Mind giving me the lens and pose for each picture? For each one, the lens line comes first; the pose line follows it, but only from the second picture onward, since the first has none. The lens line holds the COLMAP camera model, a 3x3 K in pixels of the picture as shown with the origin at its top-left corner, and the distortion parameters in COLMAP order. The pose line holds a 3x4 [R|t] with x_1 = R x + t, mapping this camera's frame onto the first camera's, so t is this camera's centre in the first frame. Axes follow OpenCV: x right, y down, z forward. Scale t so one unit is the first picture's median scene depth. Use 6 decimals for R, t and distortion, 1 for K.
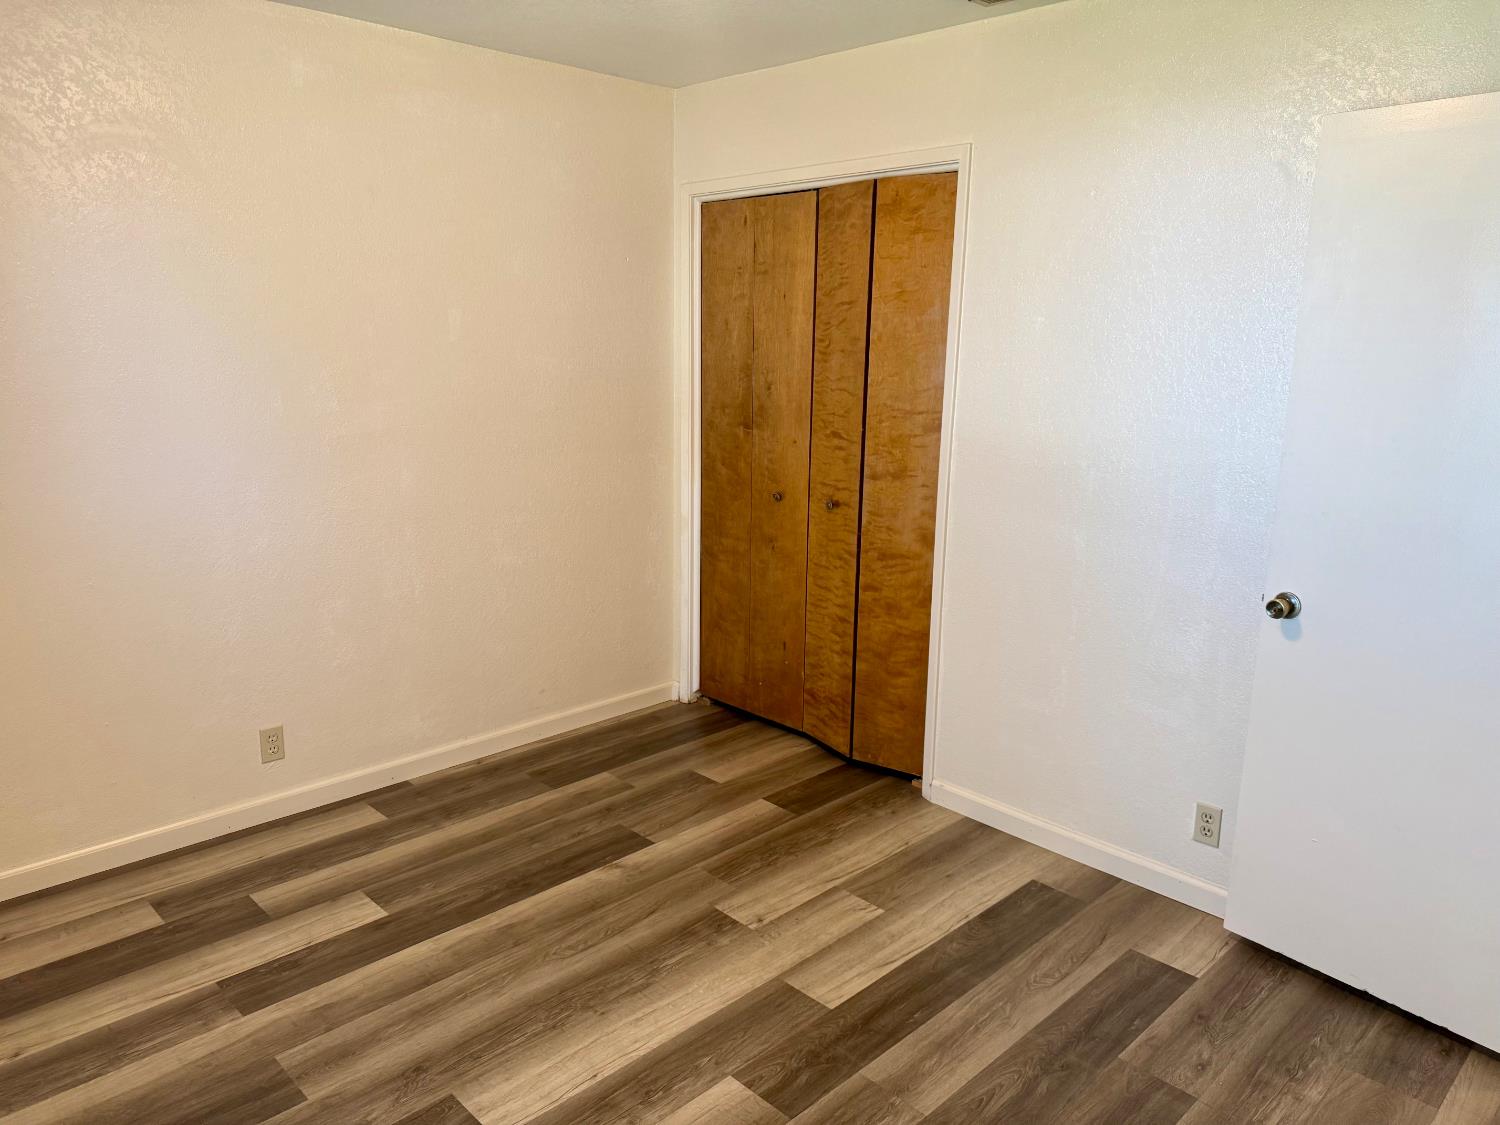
lens RADIAL K [[1068.7, 0, 756.7], [0, 1068.7, 563.1], [0, 0, 1]] dist [0.020434, -0.020181]
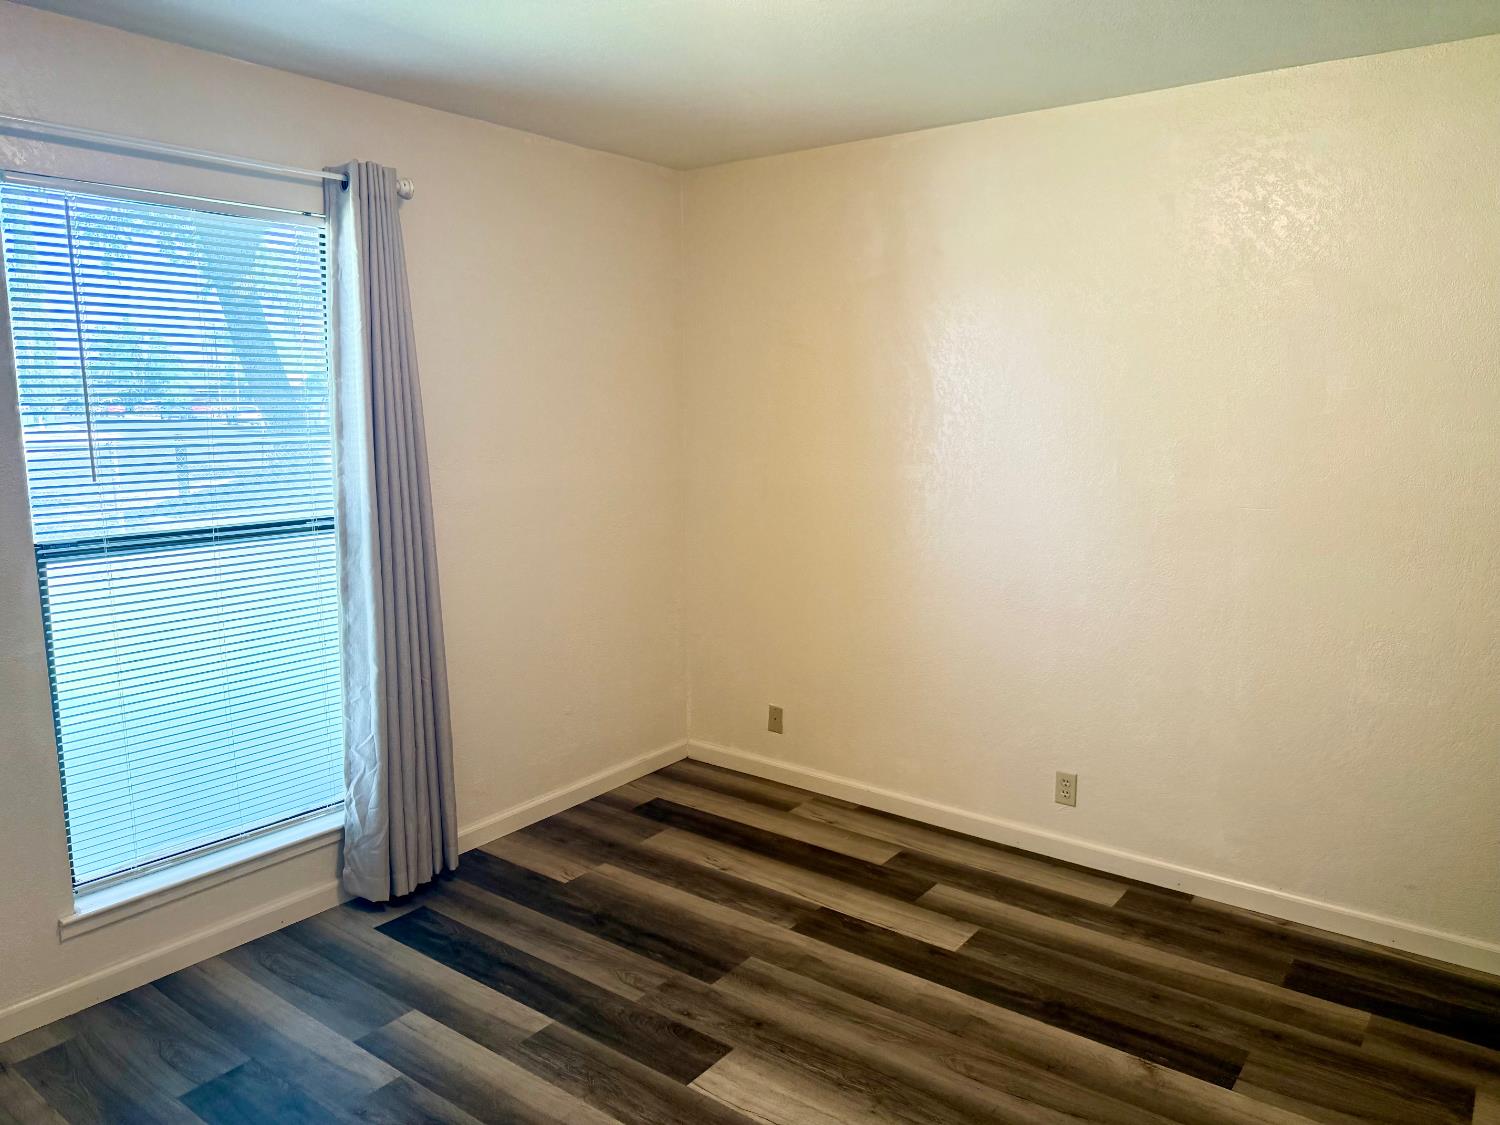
lens RADIAL K [[1068.7, 0, 758.1], [0, 1068.7, 563.9], [0, 0, 1]] dist [0.020434, -0.020181]
pose [[0.161086, 0.150390, -0.975415, 0.569861], [-0.214918, 0.969949, 0.114055, -0.118660], [0.963256, 0.191261, 0.188567, 0.500939]]
